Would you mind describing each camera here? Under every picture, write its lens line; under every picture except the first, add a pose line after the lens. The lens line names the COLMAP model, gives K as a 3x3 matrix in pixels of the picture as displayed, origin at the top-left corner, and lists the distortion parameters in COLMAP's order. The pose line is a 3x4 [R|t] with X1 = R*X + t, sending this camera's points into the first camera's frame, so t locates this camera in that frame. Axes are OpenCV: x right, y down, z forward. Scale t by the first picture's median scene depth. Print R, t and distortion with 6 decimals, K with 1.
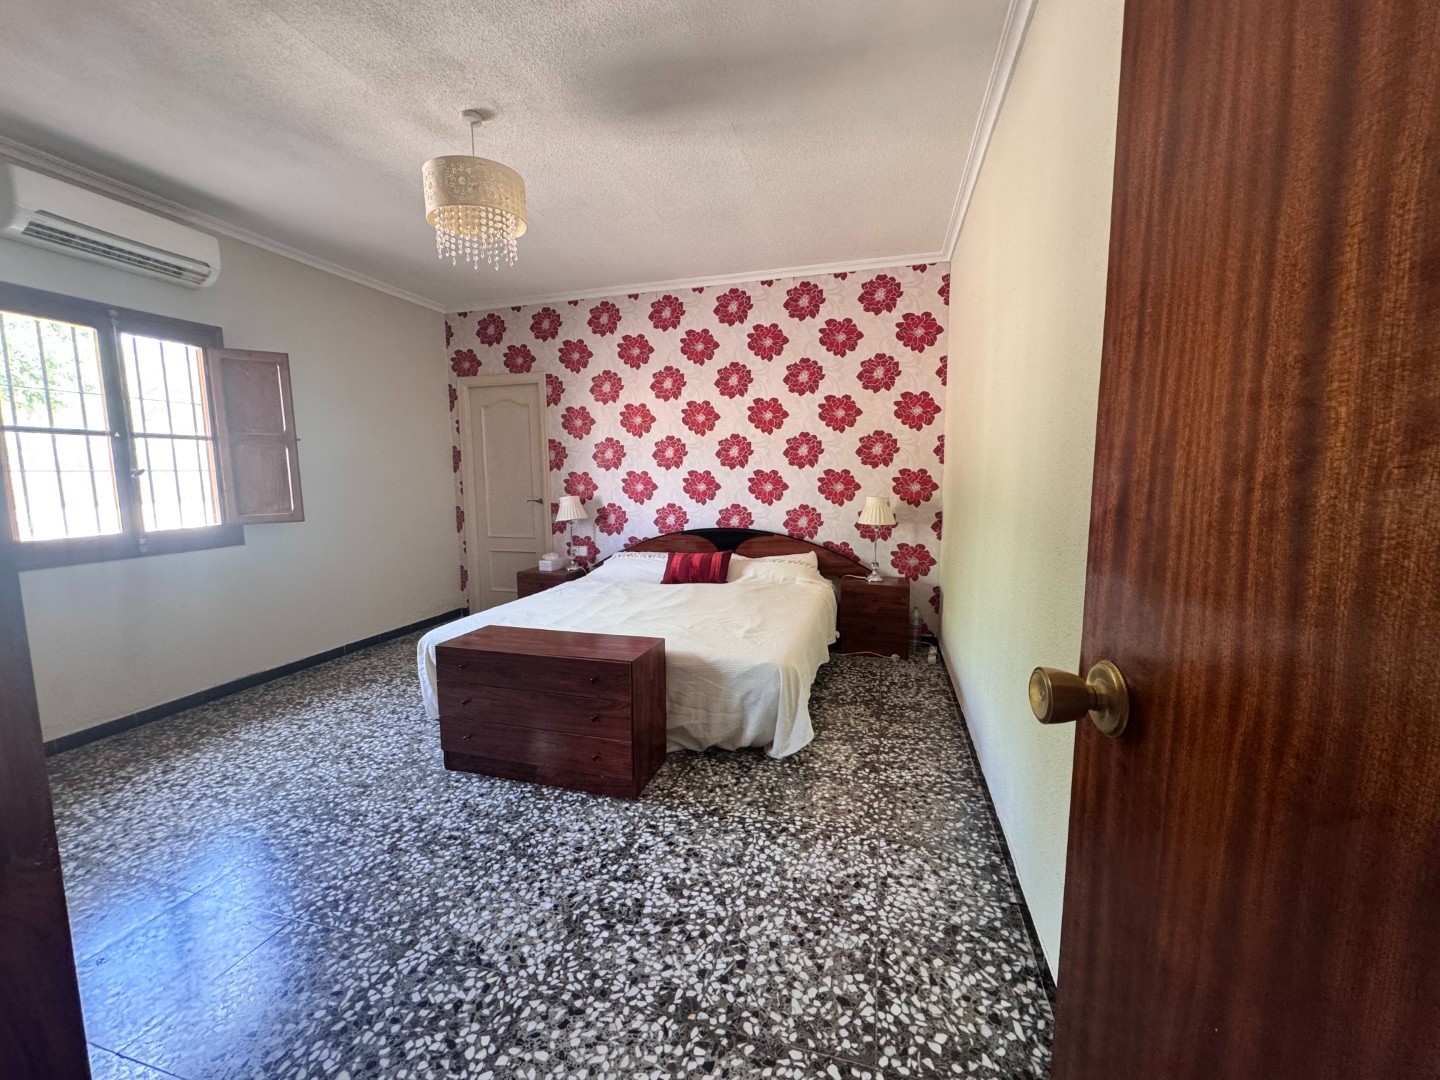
lens RADIAL K [[576.5, 0, 720.0], [0, 576.5, 540.0], [0, 0, 1]] dist [-0.001089, -0.000057]
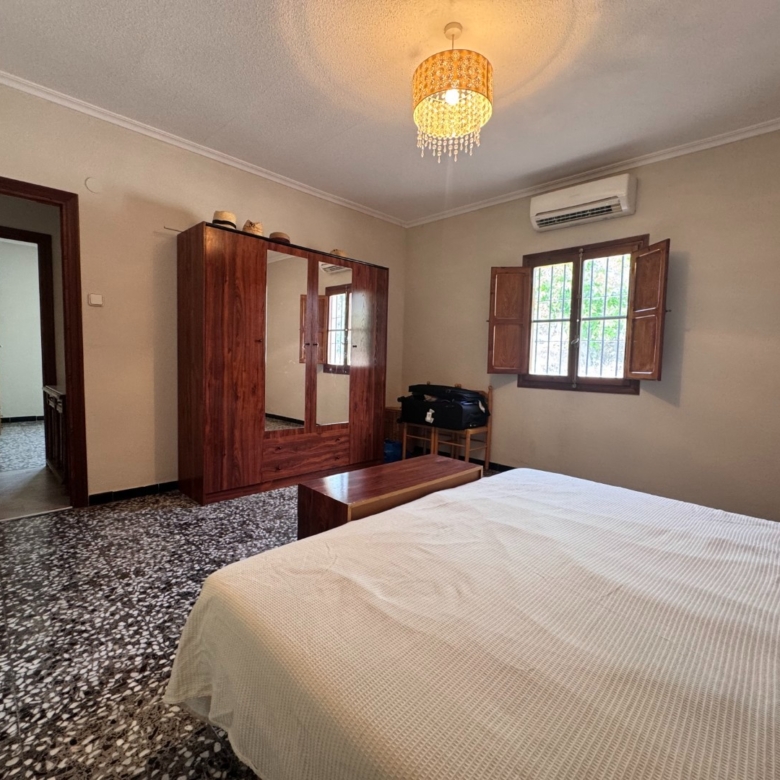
lens RADIAL K [[415.7, 0, 390.0], [0, 415.7, 390.0], [0, 0, 1]] dist [-0.003823, 0.000150]
pose [[-0.487551, 0.061050, -0.870958, 0.543351], [-0.120992, 0.983203, 0.136648, -0.120829], [0.864671, 0.172002, -0.471975, 1.788310]]
